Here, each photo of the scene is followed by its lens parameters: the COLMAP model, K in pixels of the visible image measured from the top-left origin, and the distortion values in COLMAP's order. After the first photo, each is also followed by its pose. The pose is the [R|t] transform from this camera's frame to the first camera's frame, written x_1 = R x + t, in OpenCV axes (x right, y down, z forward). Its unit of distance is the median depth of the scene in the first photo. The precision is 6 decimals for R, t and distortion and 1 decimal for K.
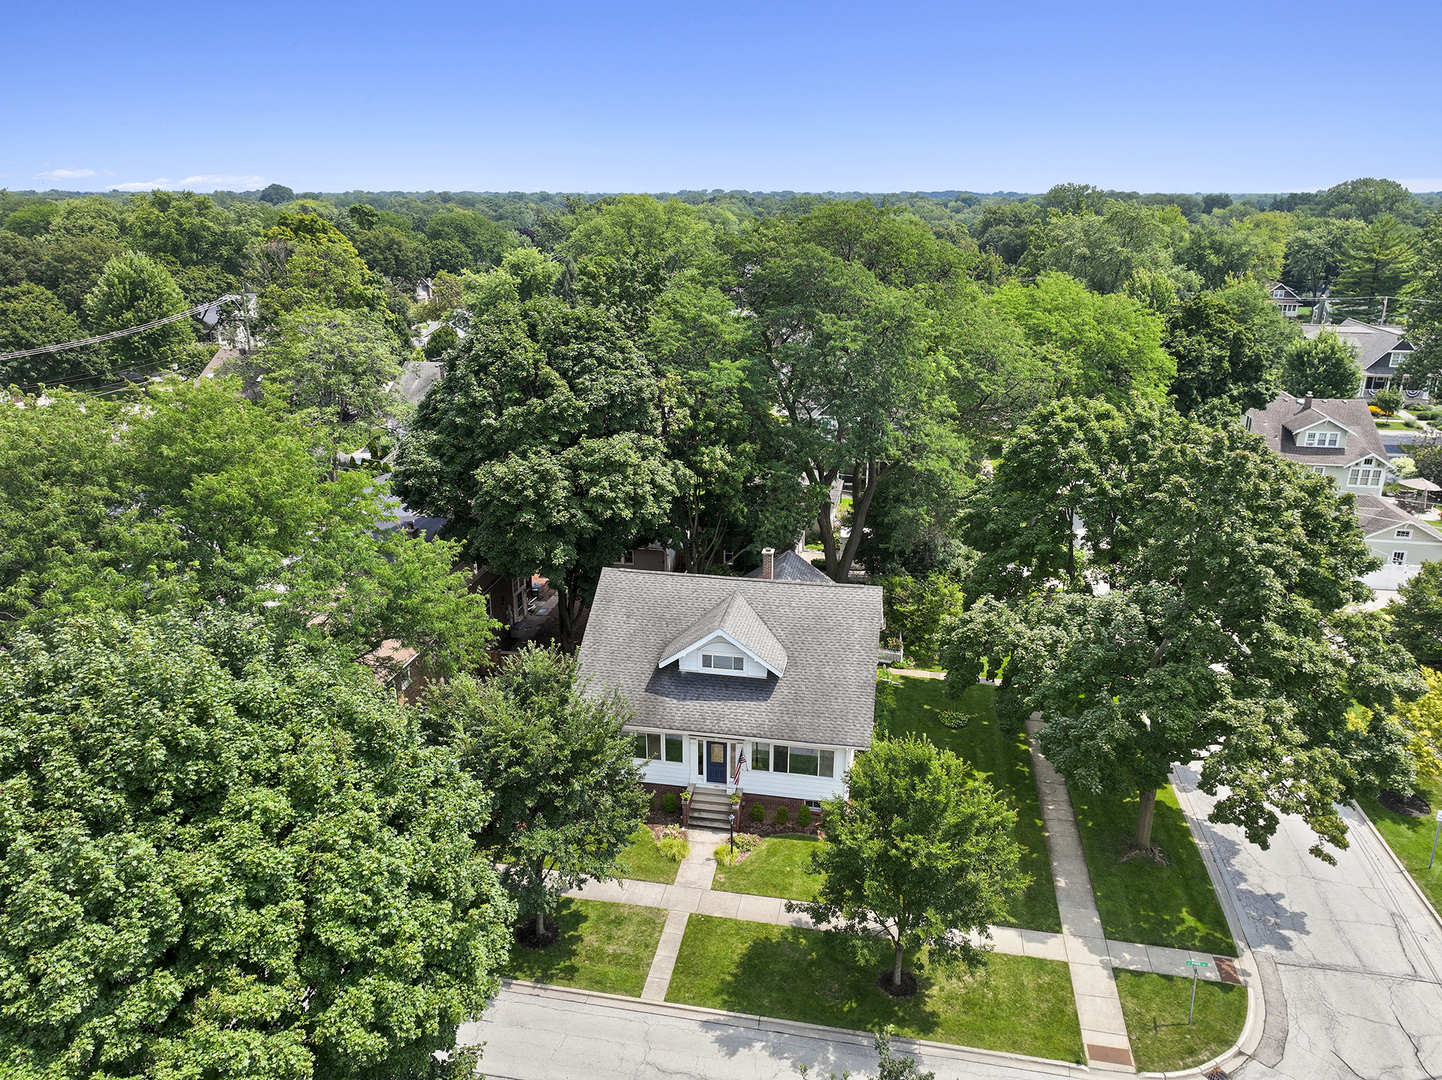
lens RADIAL K [[1010.0, 0, 718.3], [0, 1010.0, 508.0], [0, 0, 1]] dist [0.001915, -0.000333]
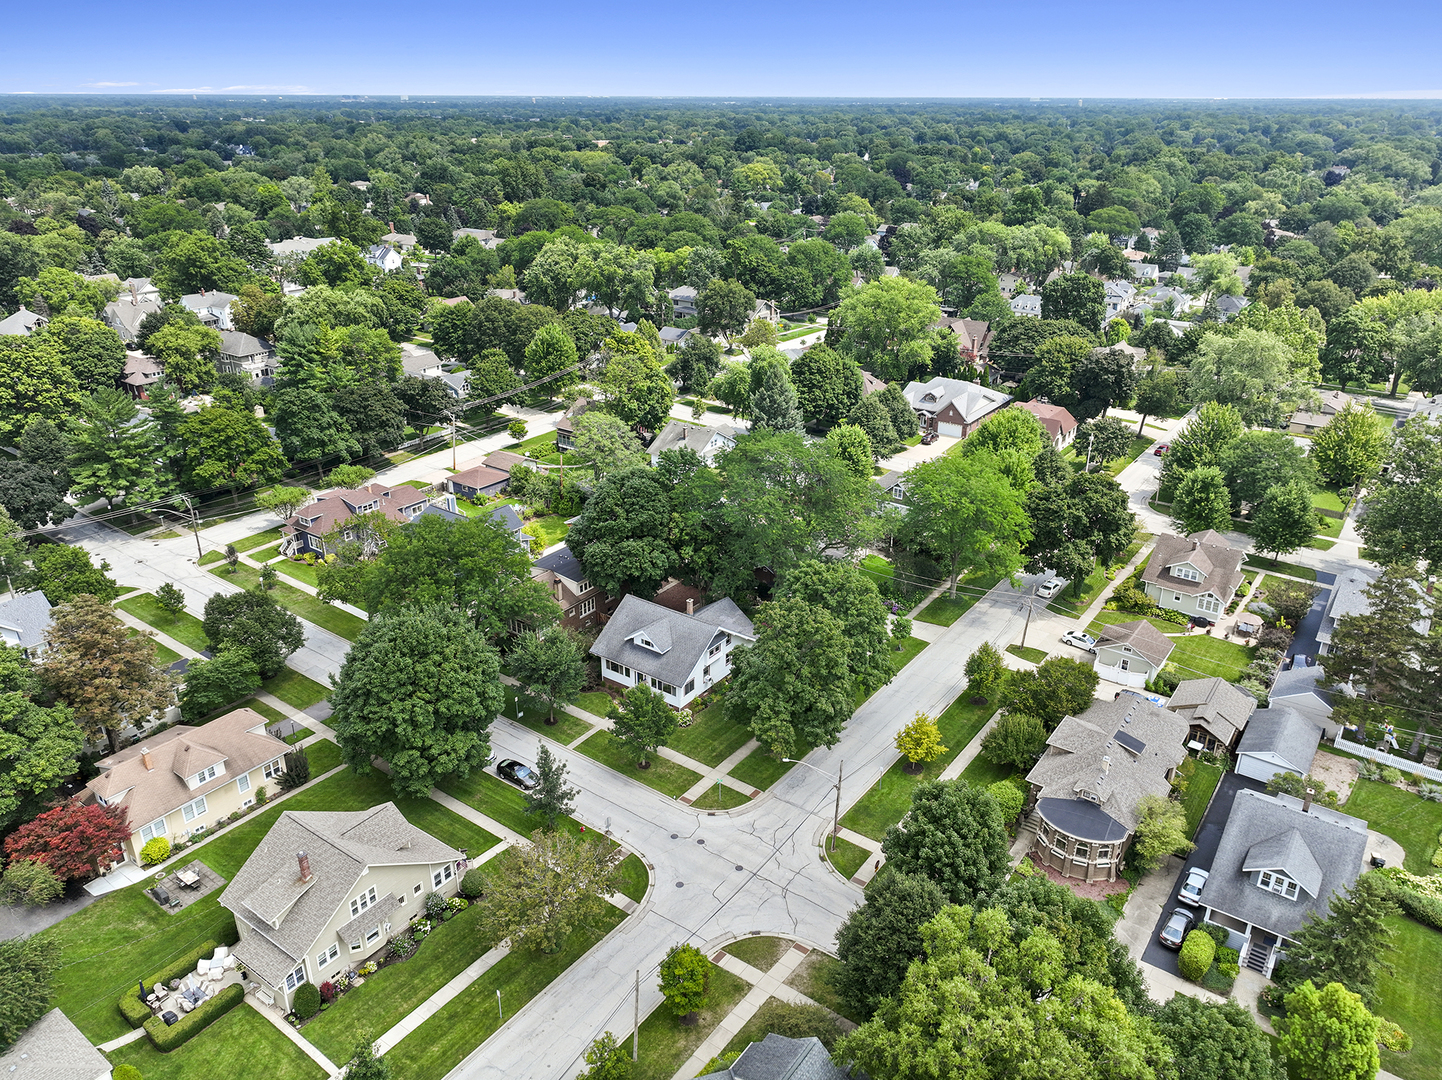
lens RADIAL K [[1010.0, 0, 718.3], [0, 1010.0, 508.0], [0, 0, 1]] dist [0.001915, -0.000333]
pose [[0.898242, 0.159860, -0.409398, 1.137704], [-0.122685, 0.985678, 0.115706, -0.491601], [0.422031, -0.053705, 0.904989, -1.186973]]
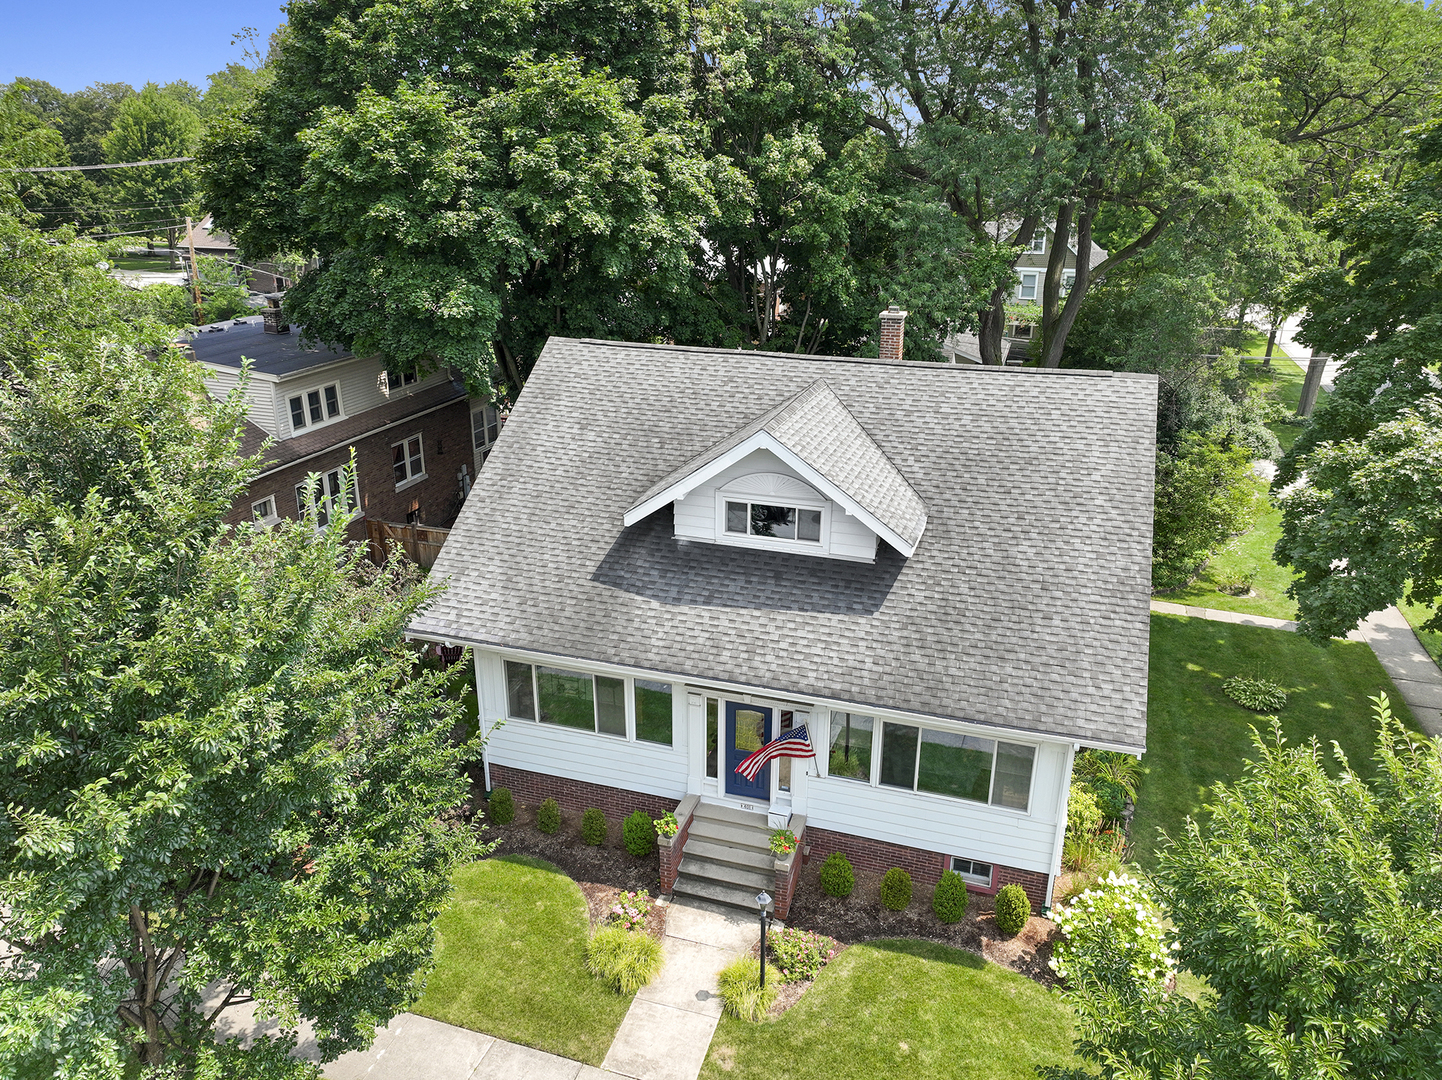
lens RADIAL K [[1010.0, 0, 718.3], [0, 1010.0, 508.0], [0, 0, 1]] dist [0.001915, -0.000333]
pose [[0.991469, 0.045731, -0.122057, 0.033564], [-0.041487, 0.998451, 0.037086, 0.131972], [0.123564, -0.031705, 0.991830, 0.571792]]
